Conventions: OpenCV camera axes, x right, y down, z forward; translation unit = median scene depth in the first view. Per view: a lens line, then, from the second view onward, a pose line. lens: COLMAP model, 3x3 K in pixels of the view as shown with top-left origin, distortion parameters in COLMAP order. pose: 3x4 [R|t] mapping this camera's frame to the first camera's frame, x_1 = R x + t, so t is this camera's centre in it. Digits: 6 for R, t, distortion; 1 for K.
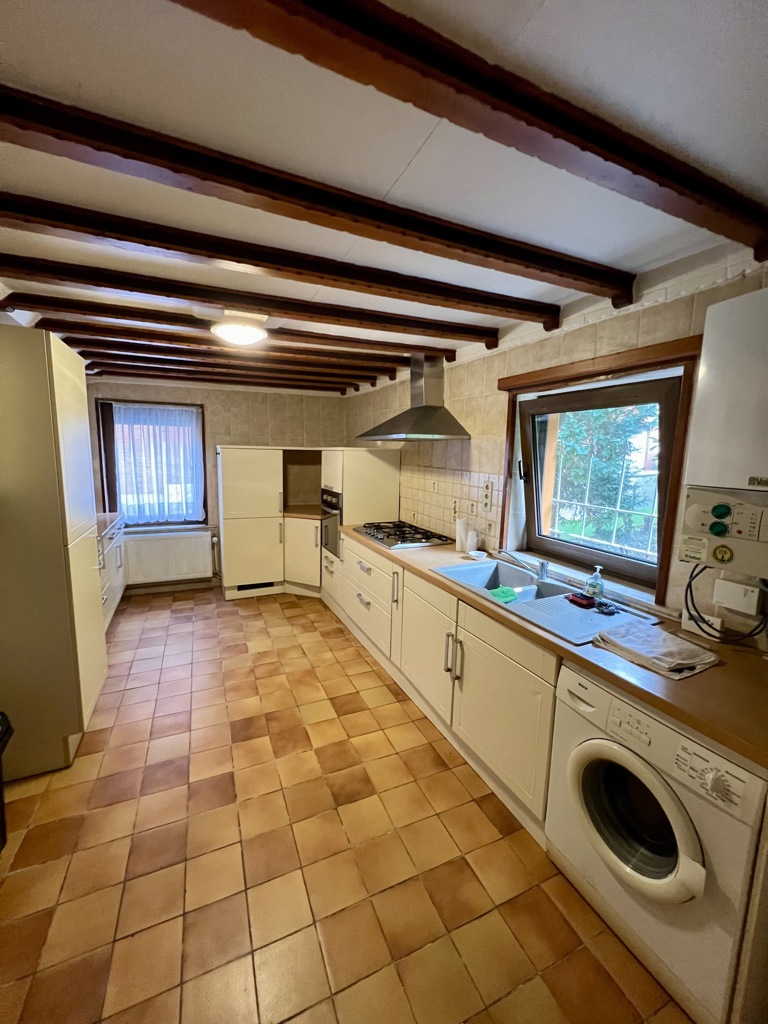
lens RADIAL K [[407.2, 0, 384.0], [0, 407.2, 512.0], [0, 0, 1]] dist [-0.001461, -0.000335]
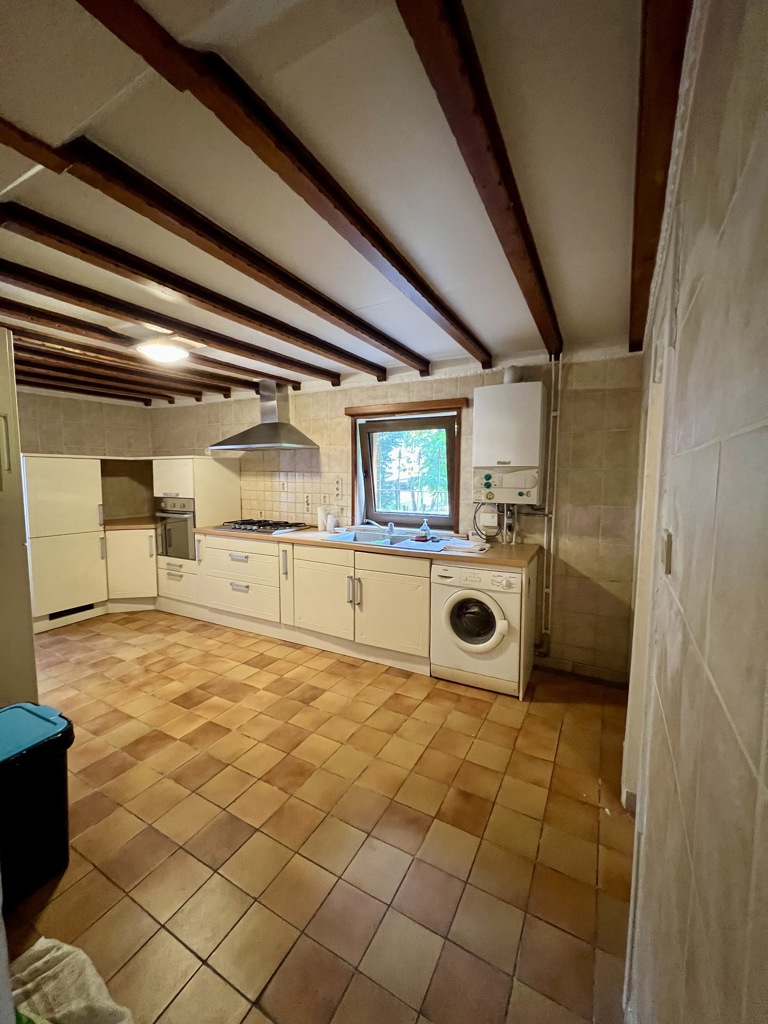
lens RADIAL K [[407.2, 0, 384.0], [0, 407.2, 512.0], [0, 0, 1]] dist [-0.001461, -0.000335]
pose [[0.798874, -0.073454, 0.596997, -0.456292], [0.100677, 0.994843, -0.012317, 0.072541], [-0.593013, 0.069943, 0.802149, -0.213008]]
